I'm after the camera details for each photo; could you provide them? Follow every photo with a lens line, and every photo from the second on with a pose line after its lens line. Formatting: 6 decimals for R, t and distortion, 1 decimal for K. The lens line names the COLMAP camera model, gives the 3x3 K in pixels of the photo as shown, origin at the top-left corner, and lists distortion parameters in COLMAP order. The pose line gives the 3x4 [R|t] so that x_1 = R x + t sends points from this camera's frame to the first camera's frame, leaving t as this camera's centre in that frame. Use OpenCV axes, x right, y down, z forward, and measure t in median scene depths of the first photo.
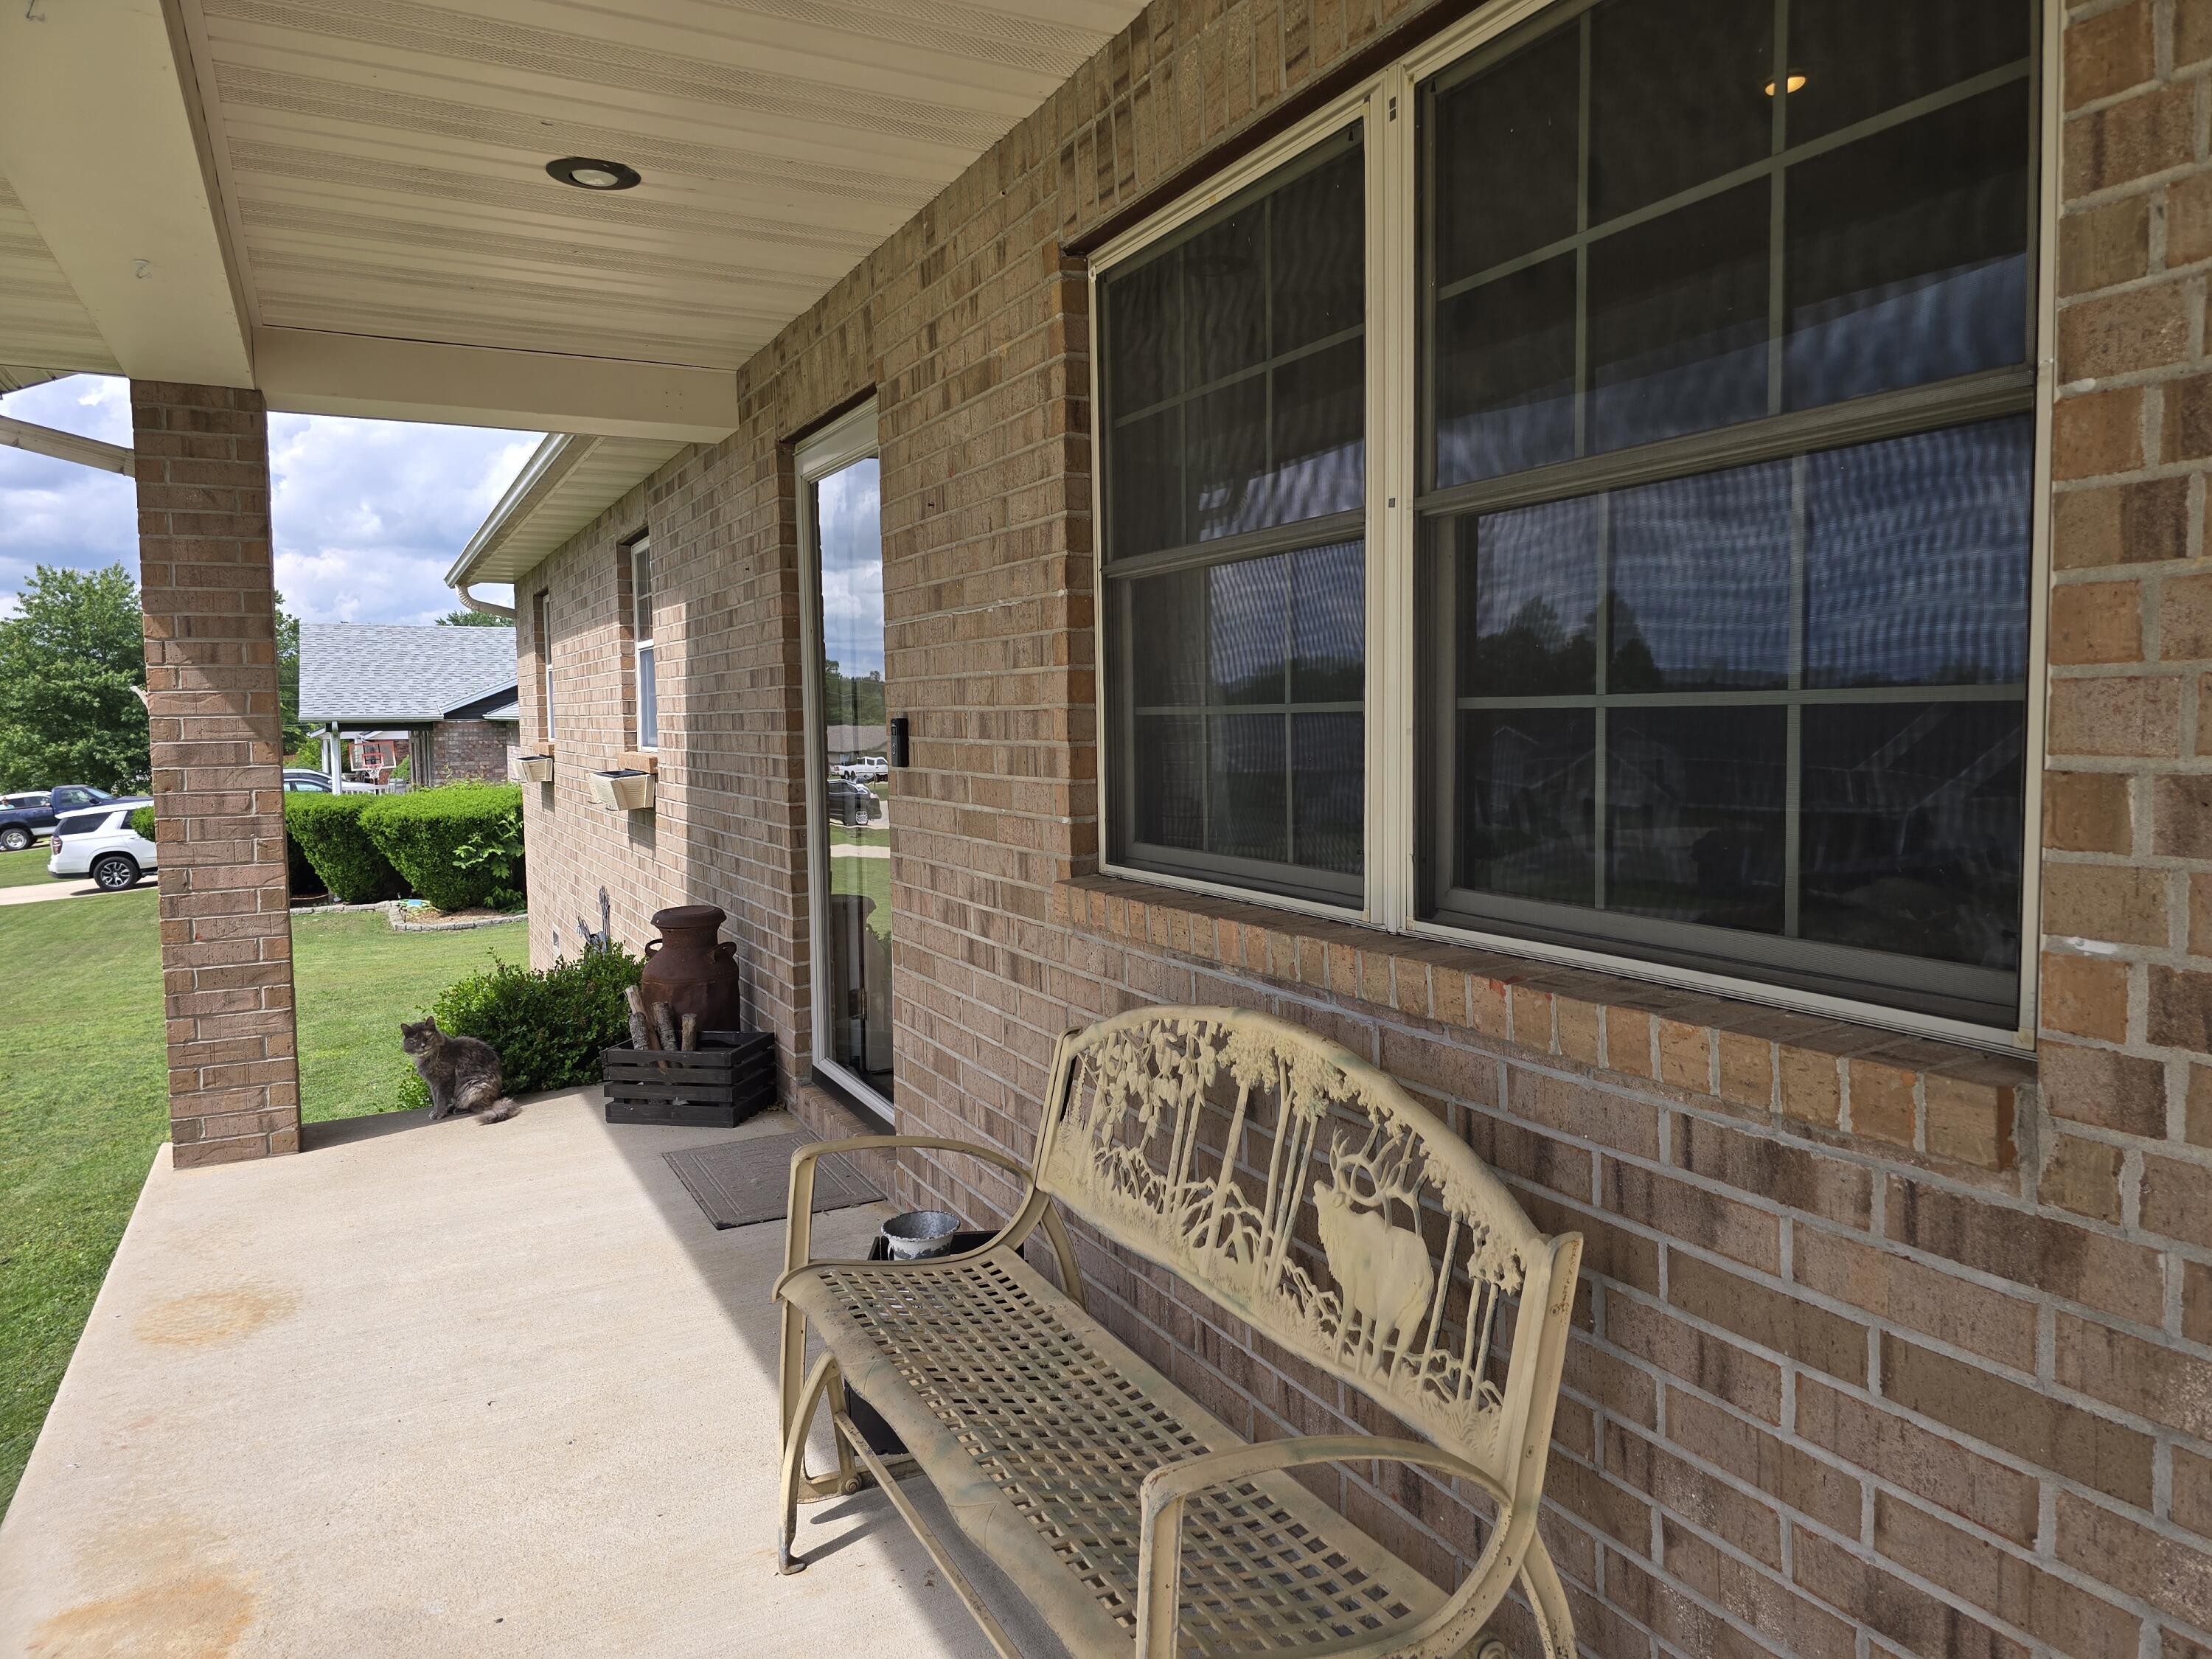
lens RADIAL K [[1477.0, 0, 1116.7], [0, 1477.0, 826.9], [0, 0, 1]] dist [0.093386, -0.103800]
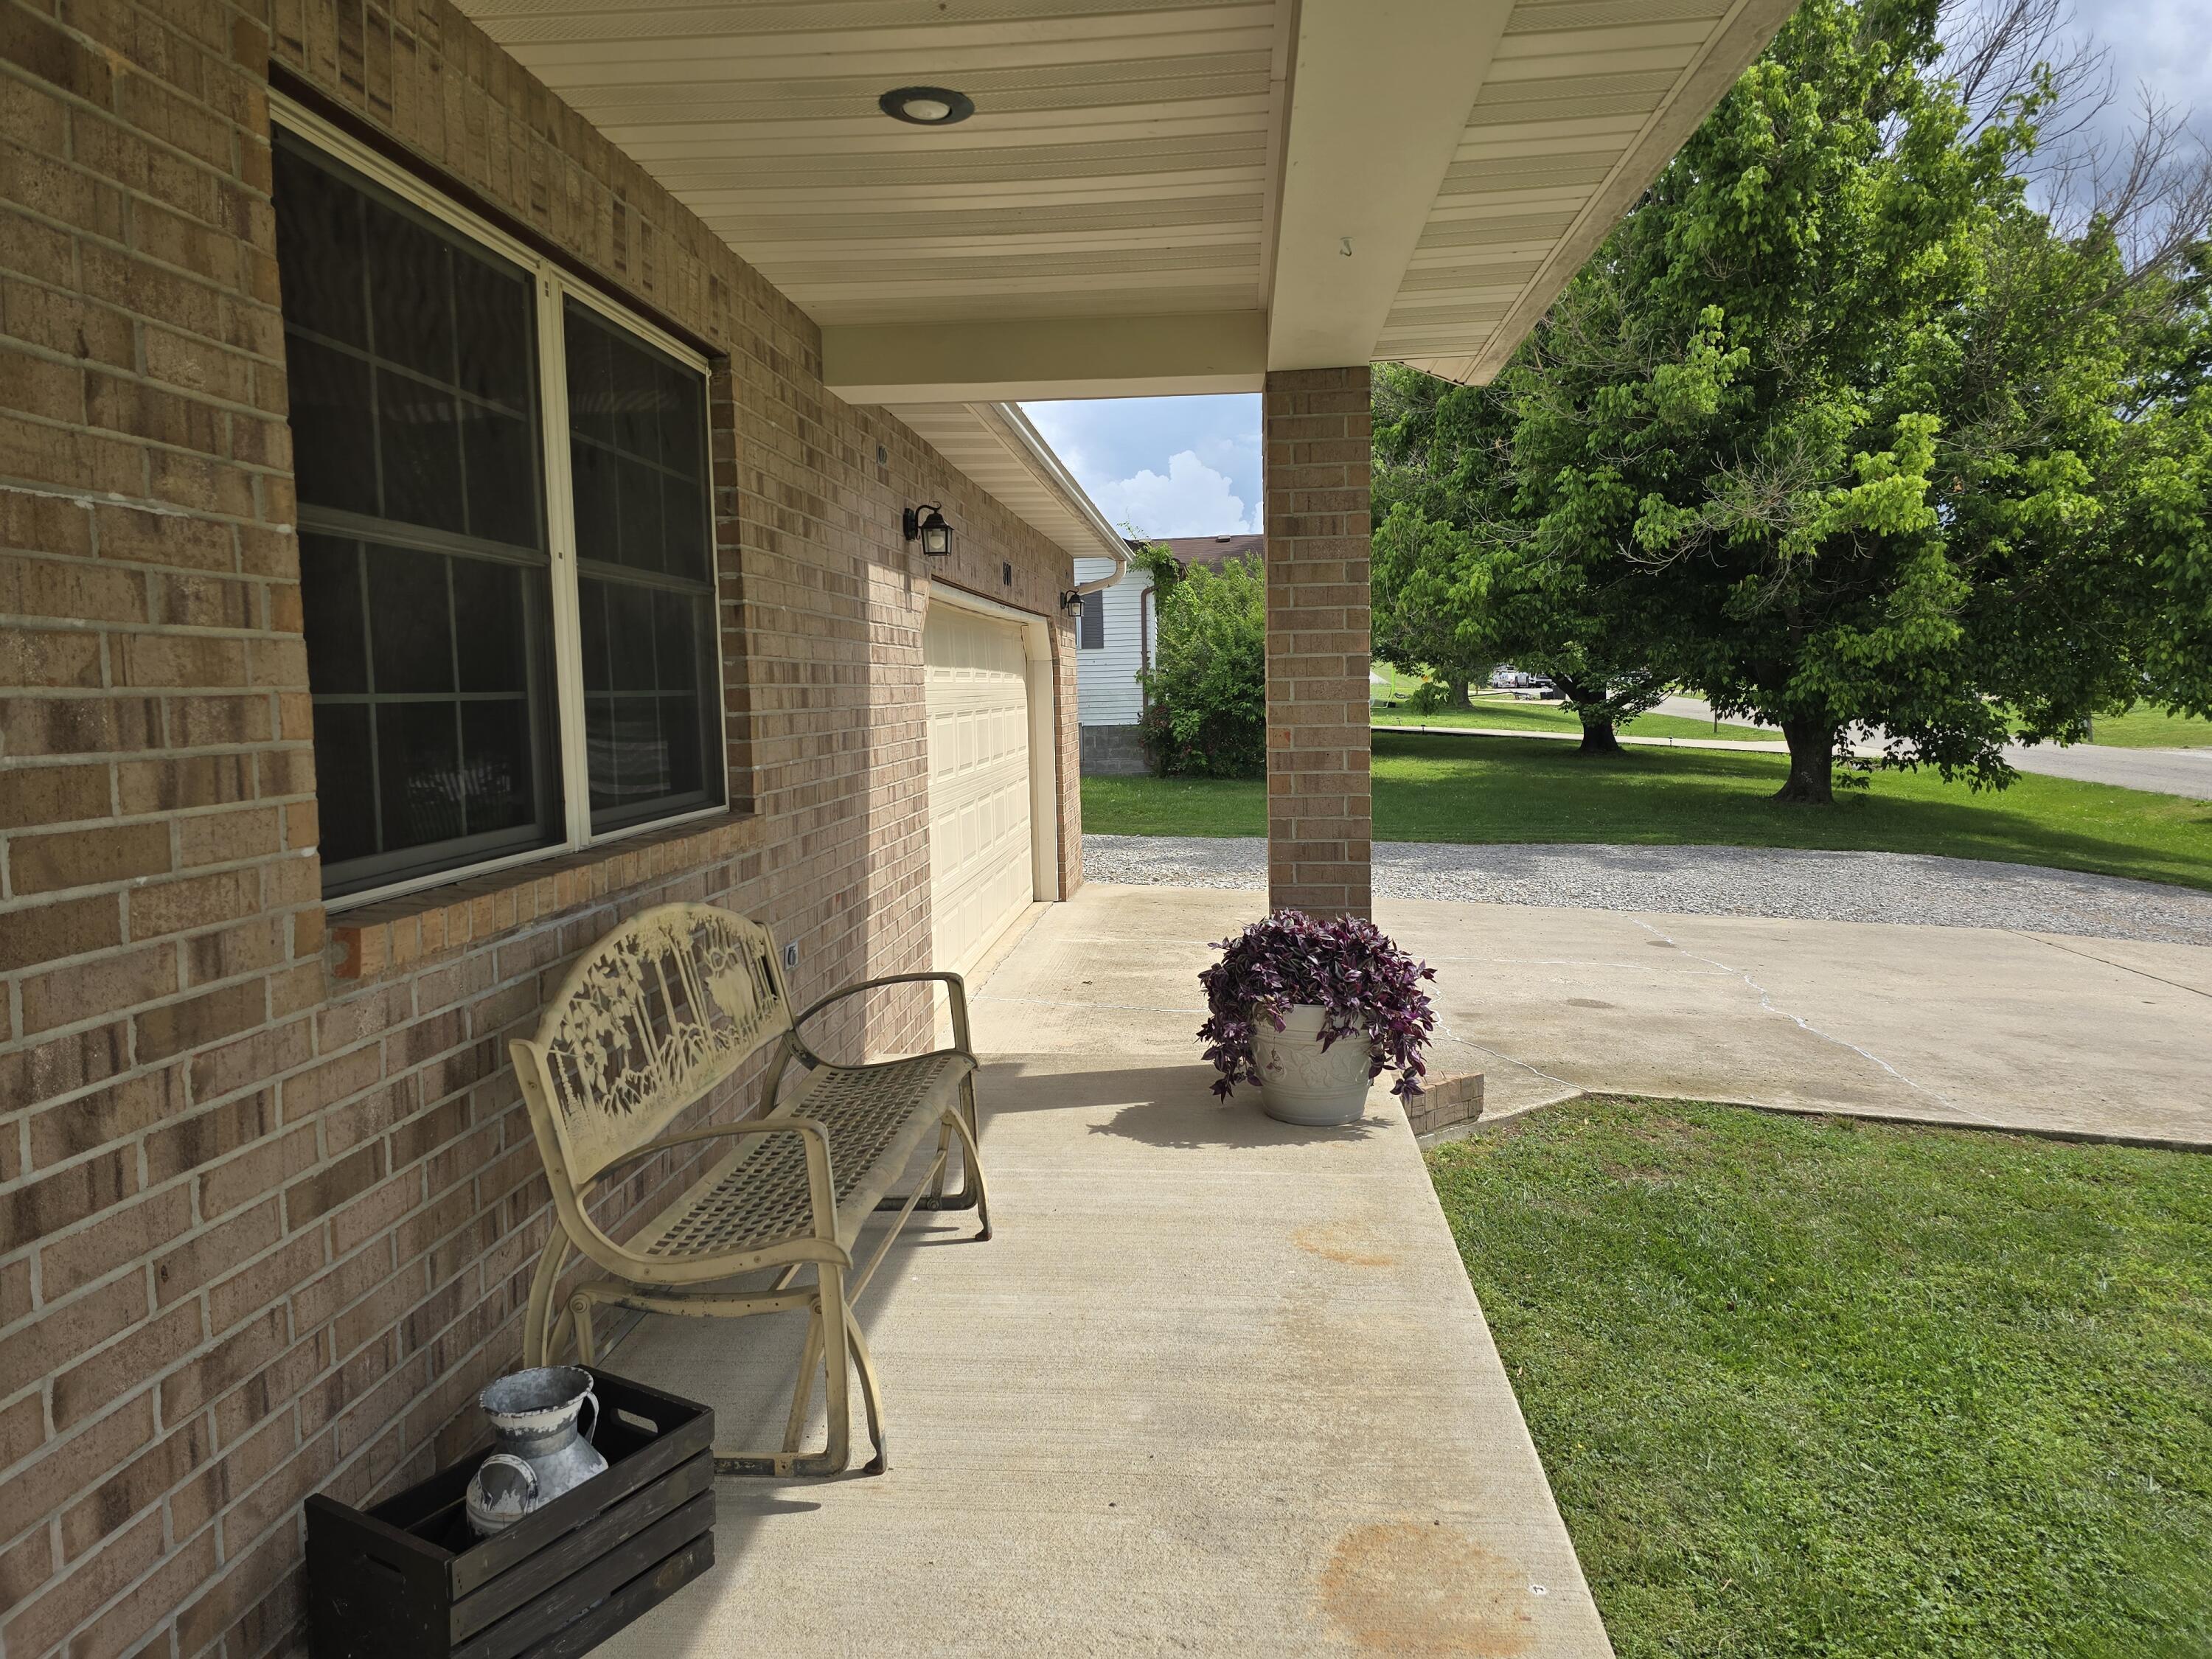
lens RADIAL K [[1477.0, 0, 1116.7], [0, 1477.0, 826.9], [0, 0, 1]] dist [0.093386, -0.103800]
pose [[-0.847628, -0.025824, 0.529962, -0.932539], [0.063670, 0.986647, 0.149912, -0.124105], [-0.526757, 0.160812, -0.834666, 1.740594]]
